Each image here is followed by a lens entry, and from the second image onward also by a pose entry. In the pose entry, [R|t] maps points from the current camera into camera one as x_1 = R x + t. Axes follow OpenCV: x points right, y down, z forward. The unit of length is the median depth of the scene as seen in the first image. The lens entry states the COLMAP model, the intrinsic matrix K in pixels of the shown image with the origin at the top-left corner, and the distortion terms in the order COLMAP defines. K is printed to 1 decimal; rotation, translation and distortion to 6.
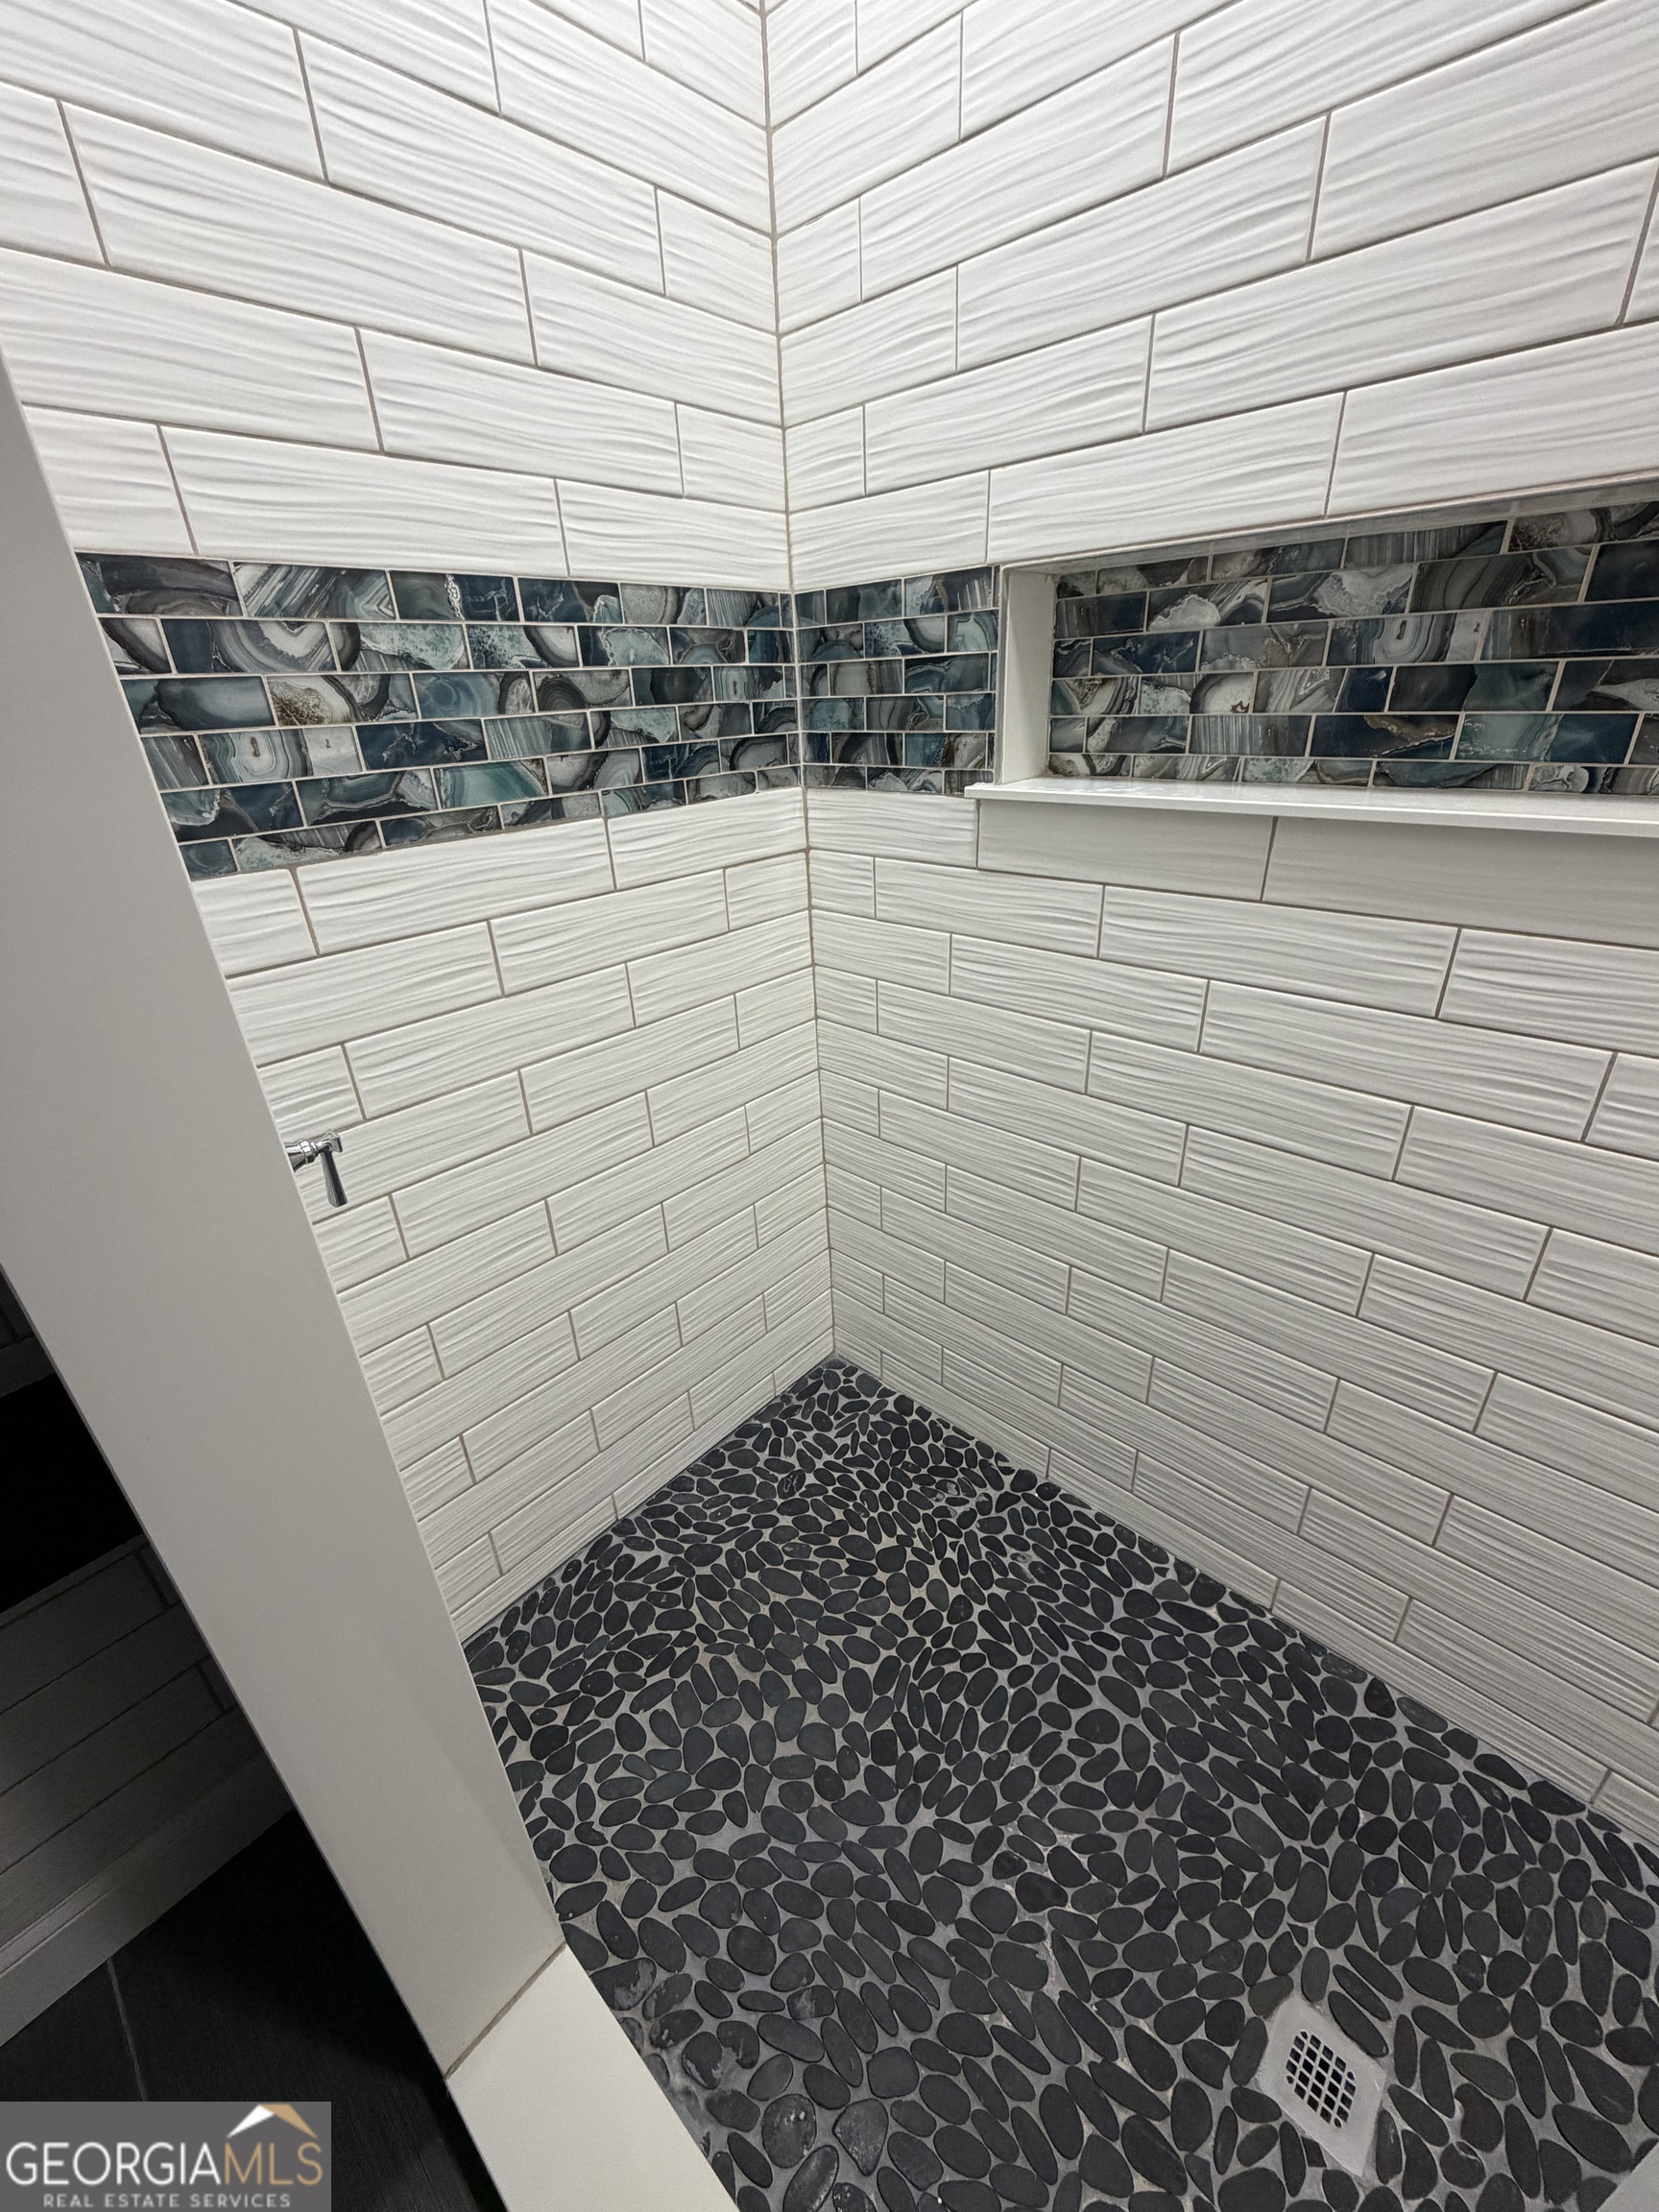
lens RADIAL K [[879.2, 0, 831.1], [0, 879.2, 1106.5], [0, 0, 1]] dist [0.000143, -0.000056]
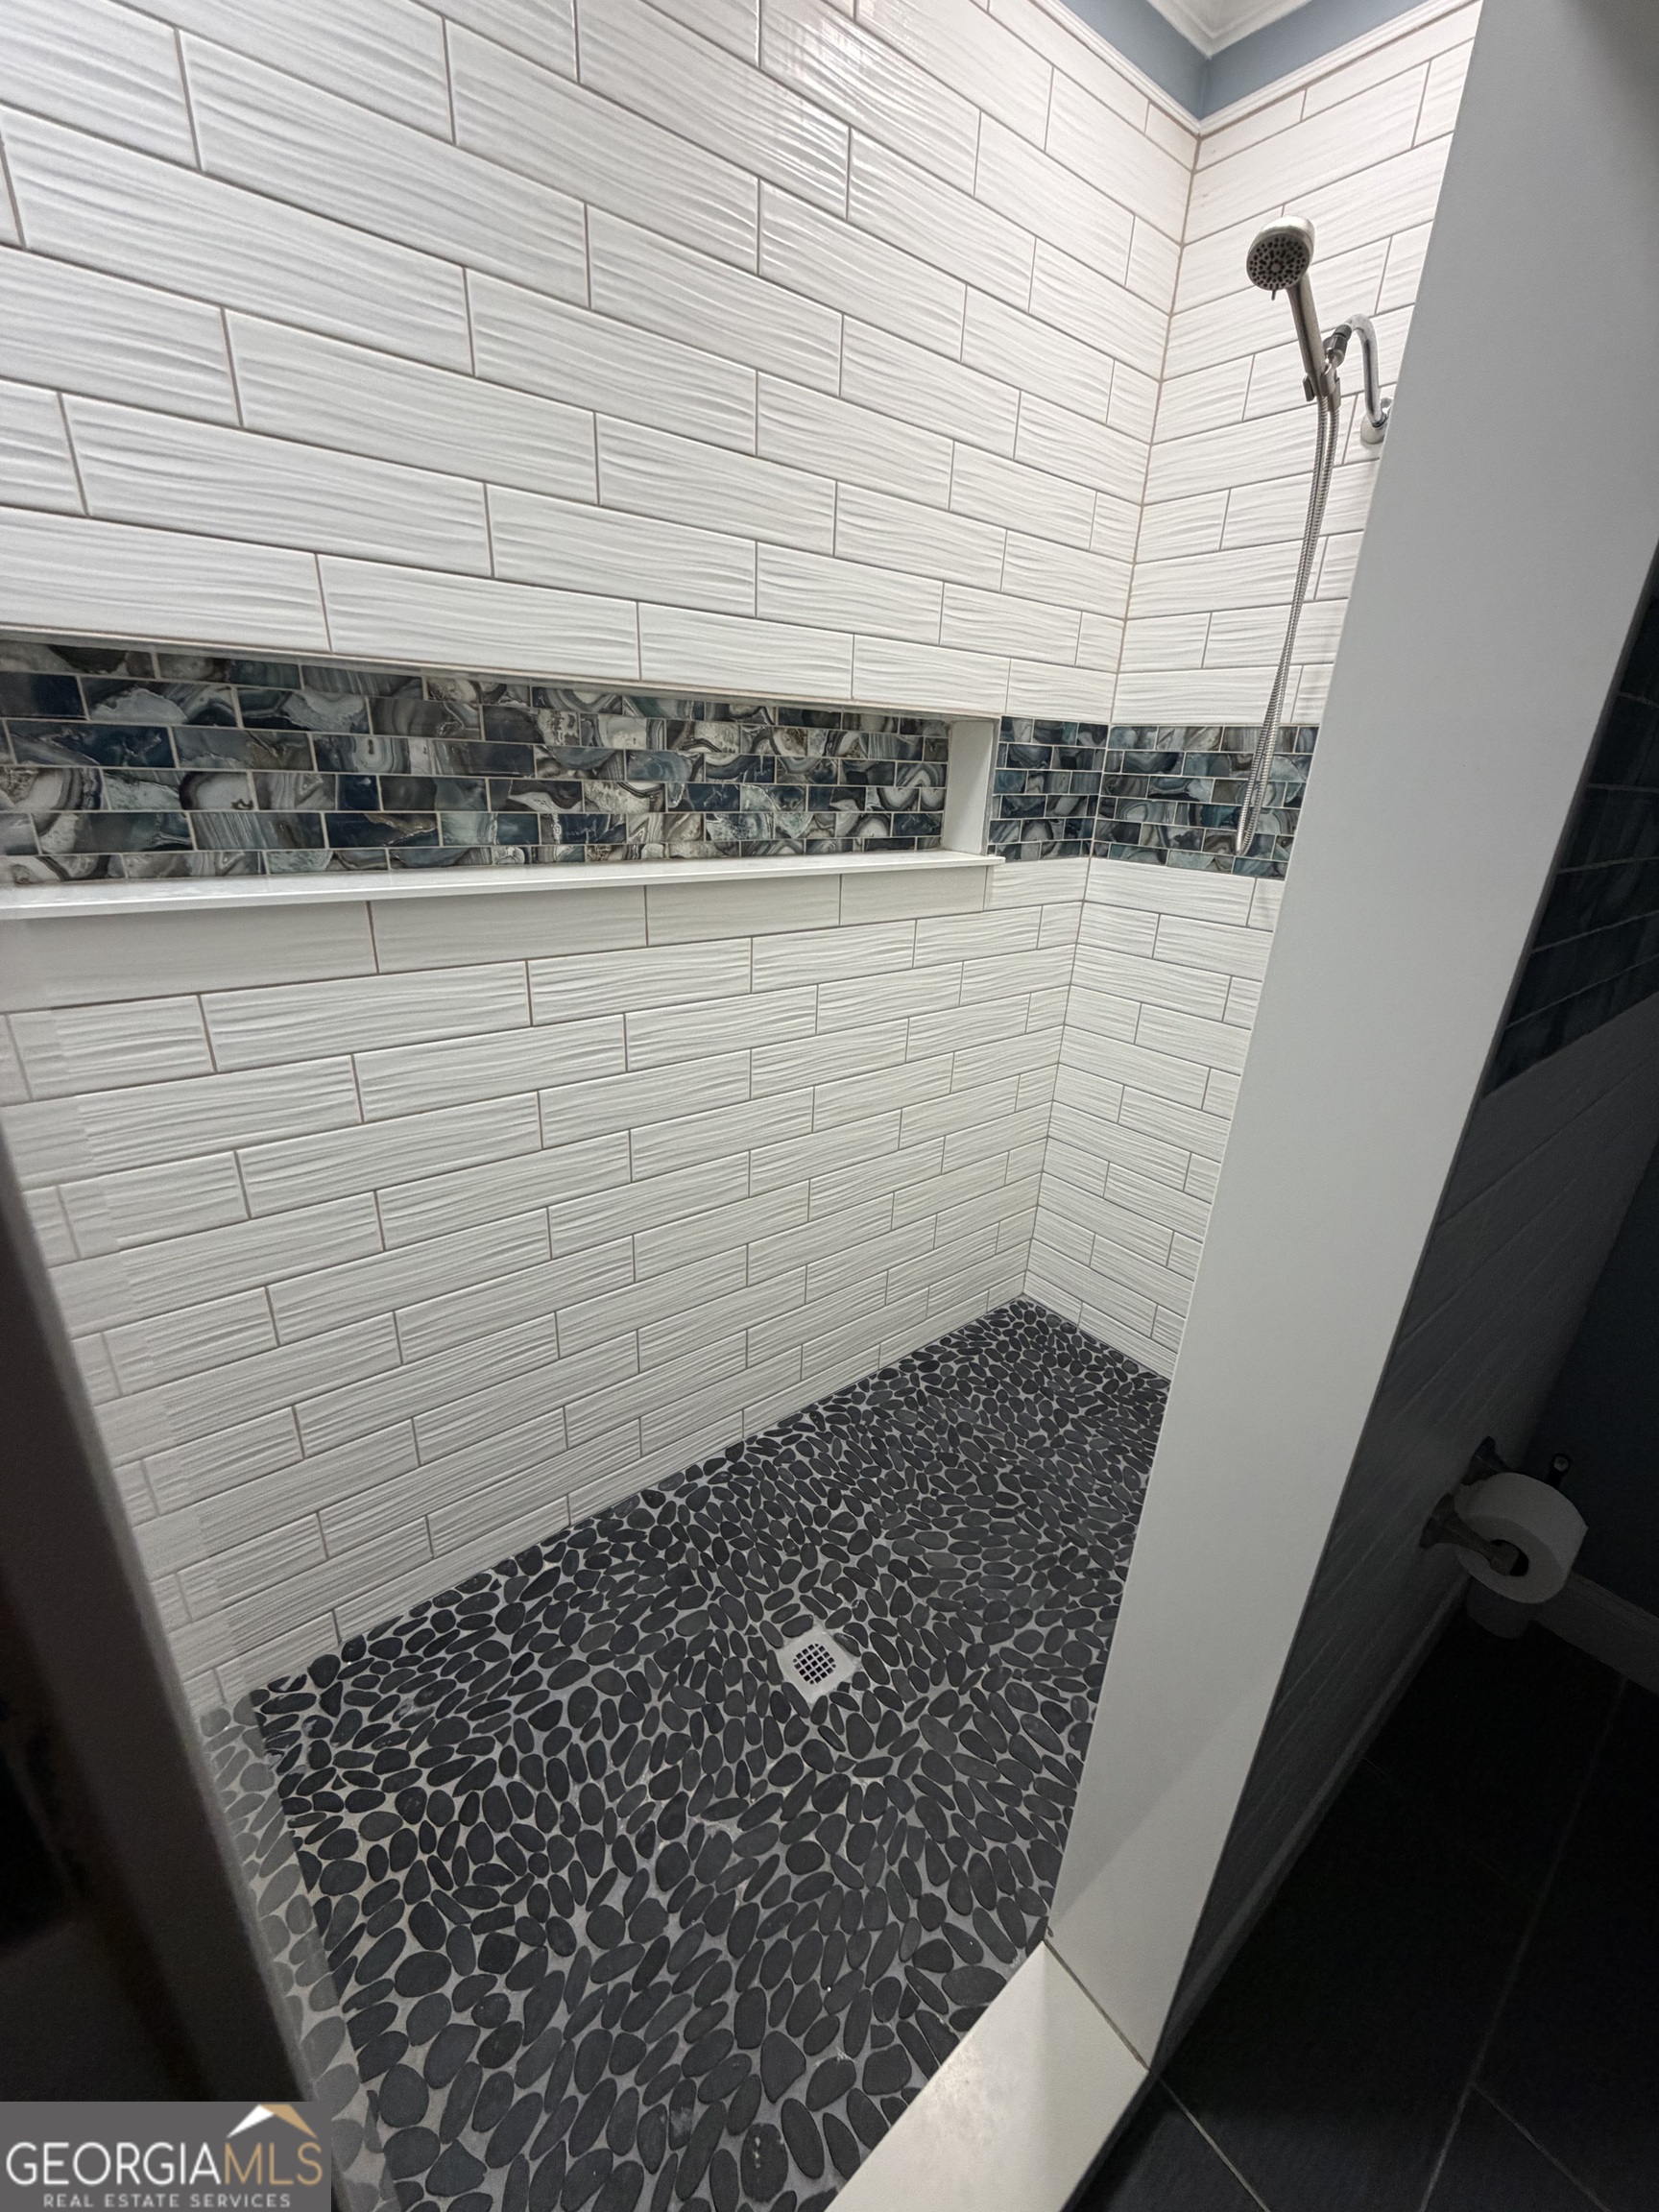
lens RADIAL K [[879.2, 0, 831.1], [0, 879.2, 1106.5], [0, 0, 1]] dist [0.000143, -0.000056]
pose [[0.138813, -0.321873, 0.936552, -0.469700], [0.383876, 0.889257, 0.248721, -0.121361], [-0.912891, 0.324994, 0.246999, 0.214778]]
